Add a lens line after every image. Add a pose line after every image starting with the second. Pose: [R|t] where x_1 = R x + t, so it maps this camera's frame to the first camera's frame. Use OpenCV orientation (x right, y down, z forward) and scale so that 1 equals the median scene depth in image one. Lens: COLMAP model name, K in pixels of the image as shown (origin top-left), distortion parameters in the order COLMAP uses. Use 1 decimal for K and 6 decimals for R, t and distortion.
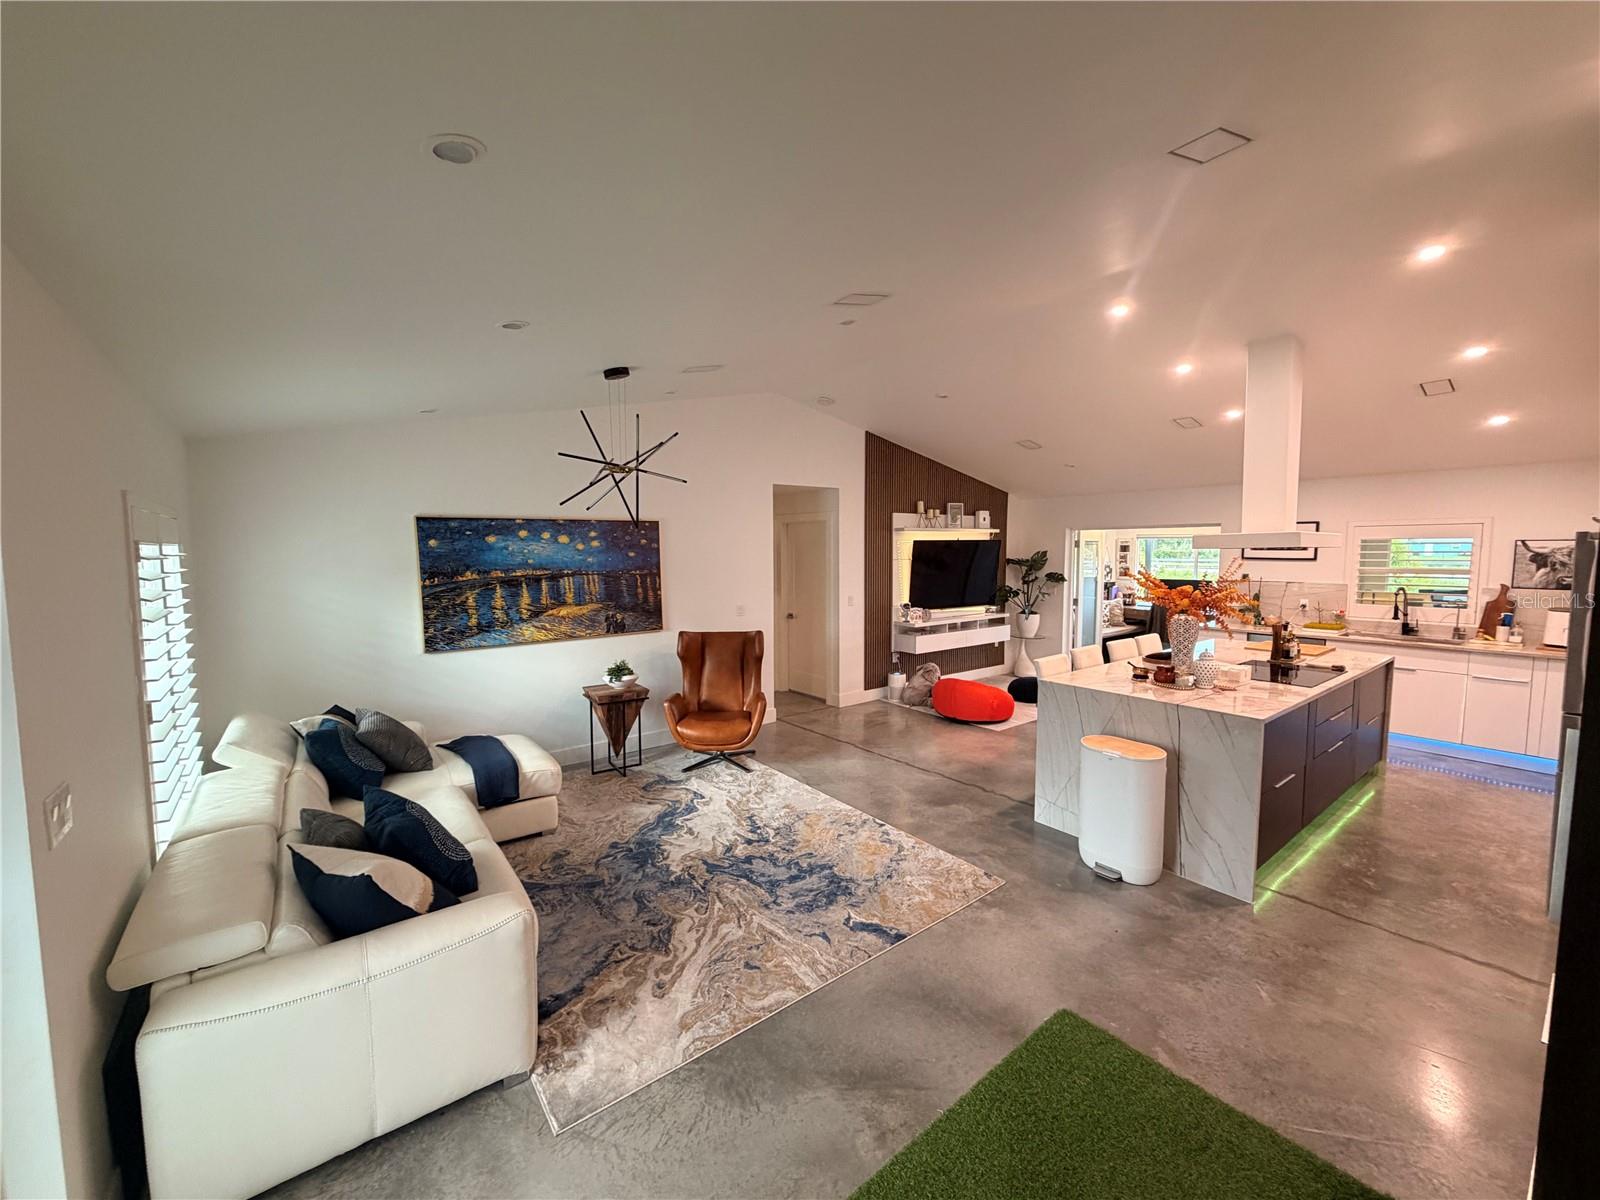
lens RADIAL K [[638.7, 0, 785.1], [0, 638.7, 600.9], [0, 0, 1]] dist [0.003787, -0.000361]
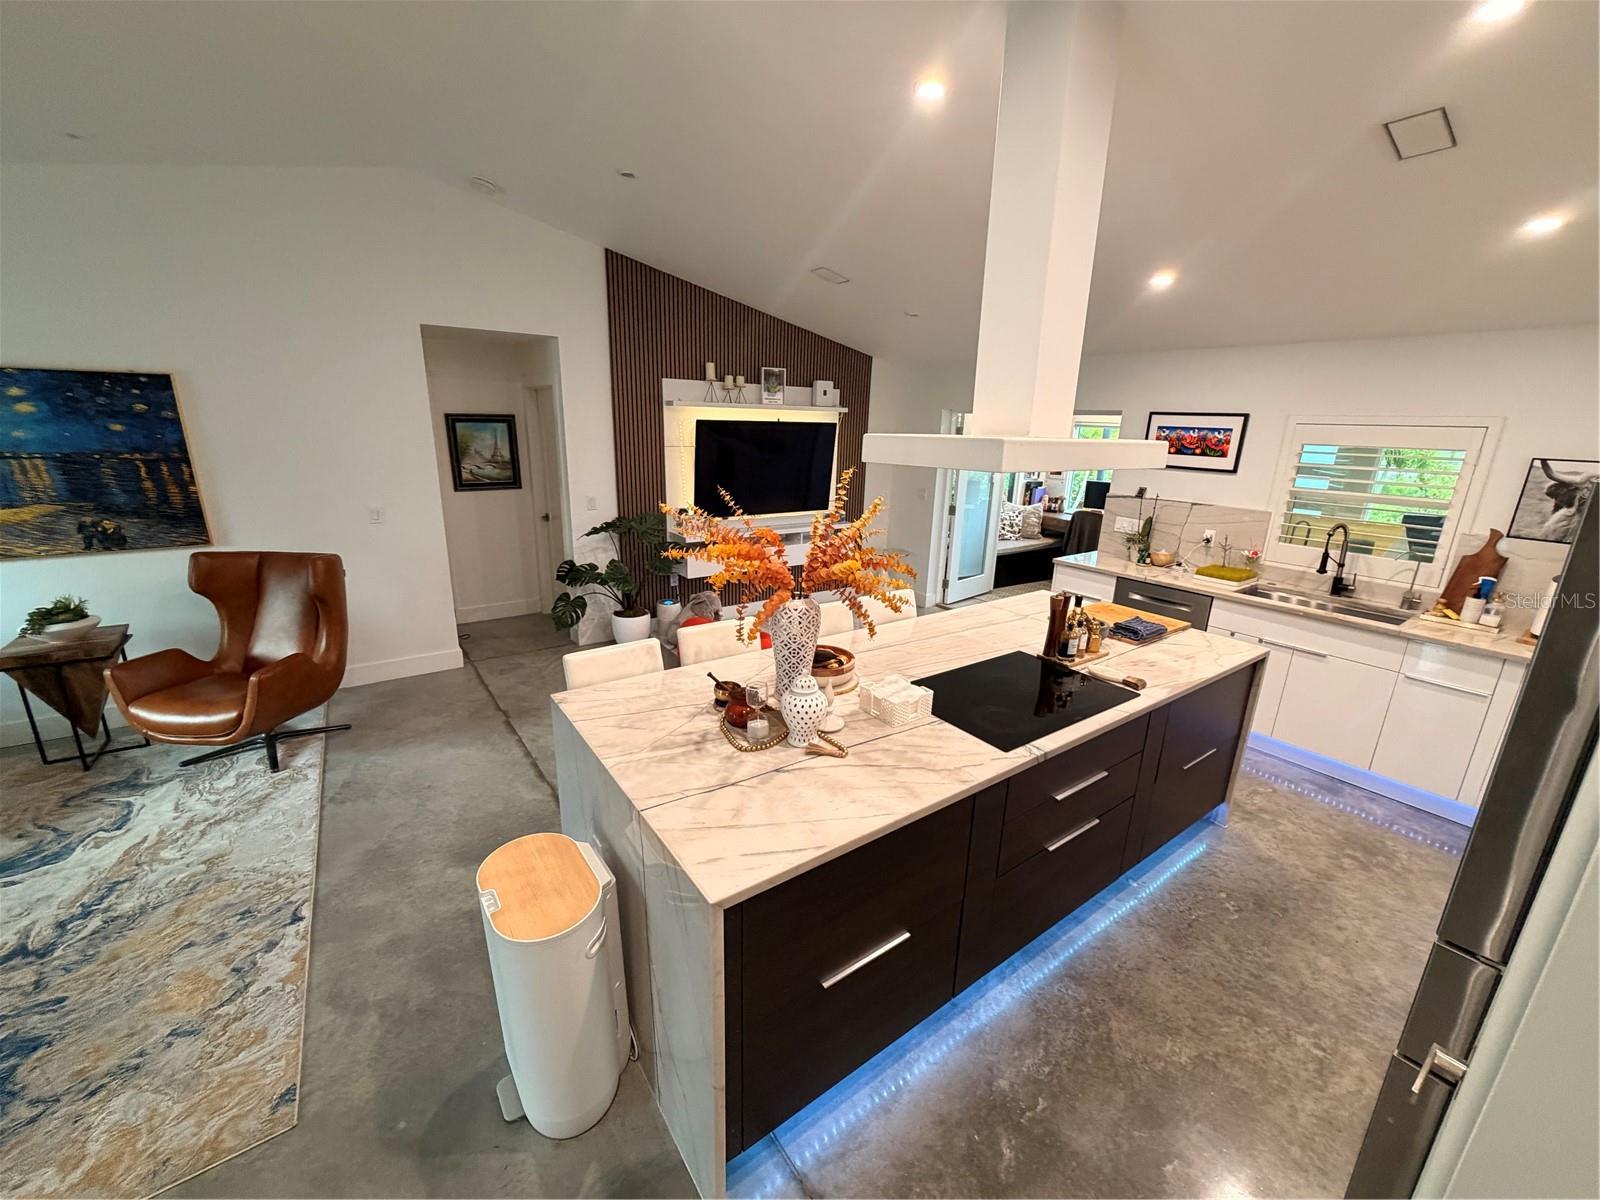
lens RADIAL K [[638.7, 0, 799.2], [0, 638.7, 598.5], [0, 0, 1]] dist [0.003787, -0.000361]
pose [[0.998979, 0.041656, -0.017469, 0.496279], [-0.037577, 0.980990, 0.190386, -0.057420], [0.025067, -0.189535, 0.981554, 0.389410]]
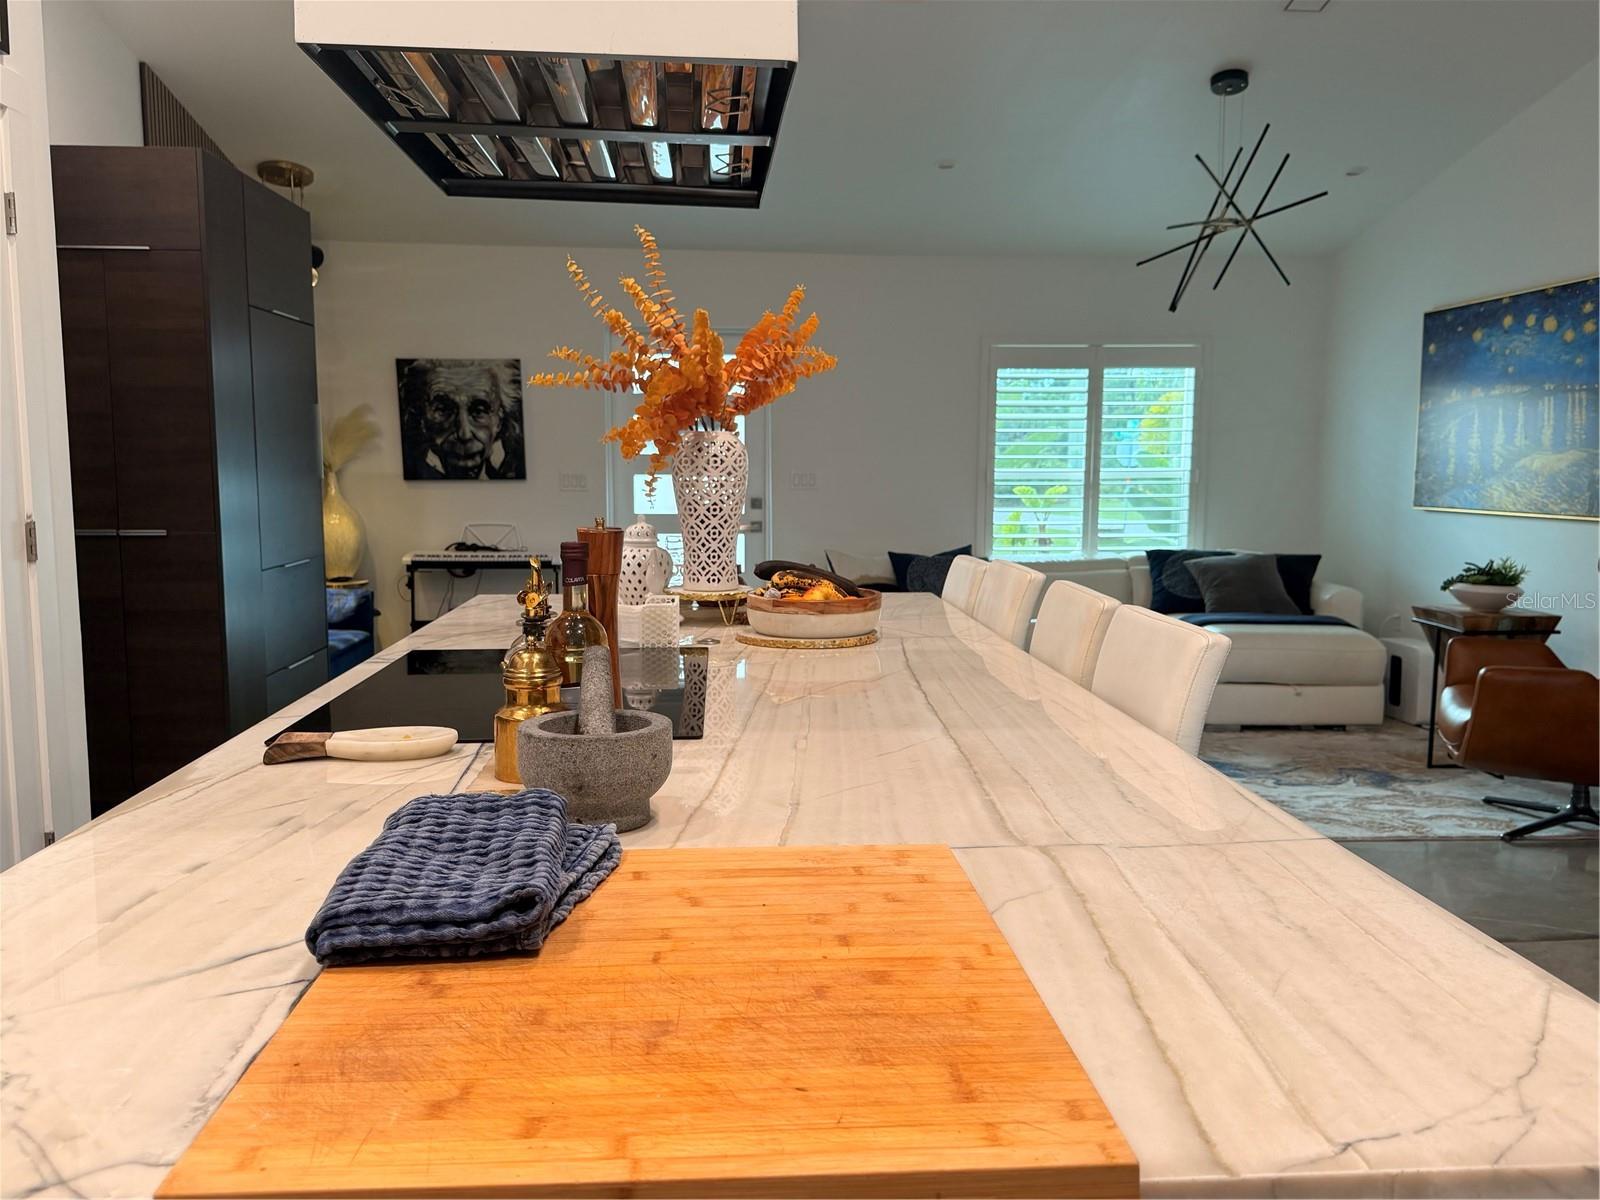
lens RADIAL K [[1294.4, 0, 806.9], [0, 1294.4, 626.8], [0, 0, 1]] dist [0.056637, -0.116848]
pose [[-0.540138, 0.113302, -0.833914, 0.922670], [-0.068777, 0.981638, 0.177921, -0.000140], [0.838761, 0.153456, -0.522428, 1.102739]]
